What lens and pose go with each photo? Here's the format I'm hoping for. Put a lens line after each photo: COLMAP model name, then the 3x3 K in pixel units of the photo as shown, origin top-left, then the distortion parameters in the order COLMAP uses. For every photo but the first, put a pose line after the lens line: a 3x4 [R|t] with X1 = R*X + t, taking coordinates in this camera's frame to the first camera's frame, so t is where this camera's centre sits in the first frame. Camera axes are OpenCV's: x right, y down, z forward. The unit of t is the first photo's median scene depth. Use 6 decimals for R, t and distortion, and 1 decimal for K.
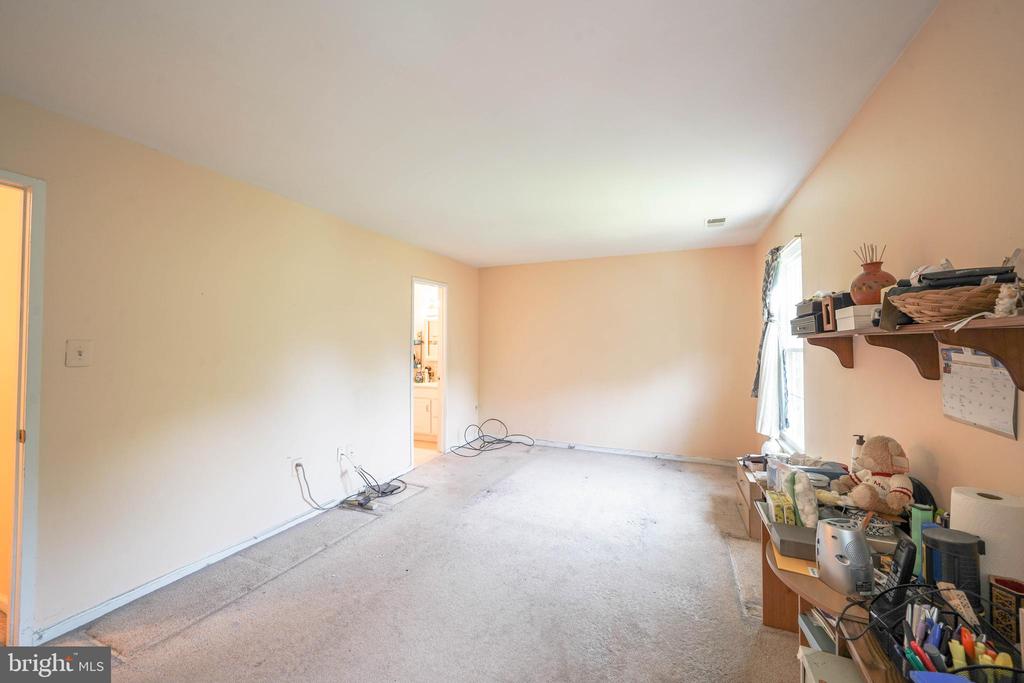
lens RADIAL K [[368.6, 0, 512.0], [0, 368.6, 341.5], [0, 0, 1]] dist [0.000153, 0.000019]
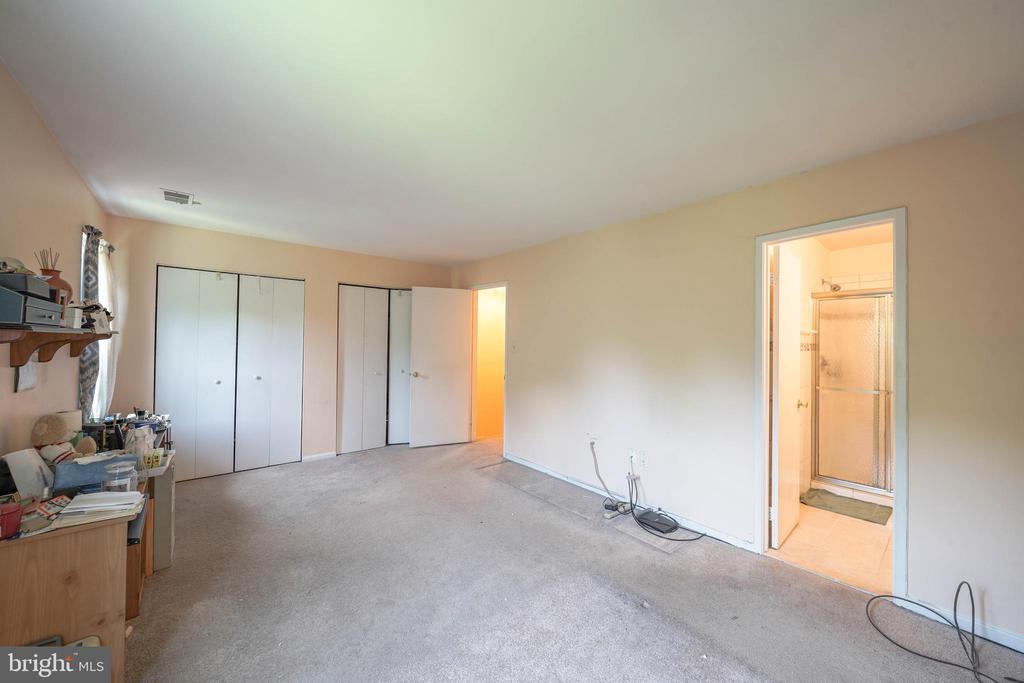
lens RADIAL K [[368.6, 0, 512.0], [0, 368.6, 341.5], [0, 0, 1]] dist [0.000153, 0.000019]
pose [[-0.414510, -0.015126, -0.909919, 0.627697], [-0.015286, 0.999837, -0.009657, 0.014992], [0.909917, 0.009906, -0.414673, 1.225340]]
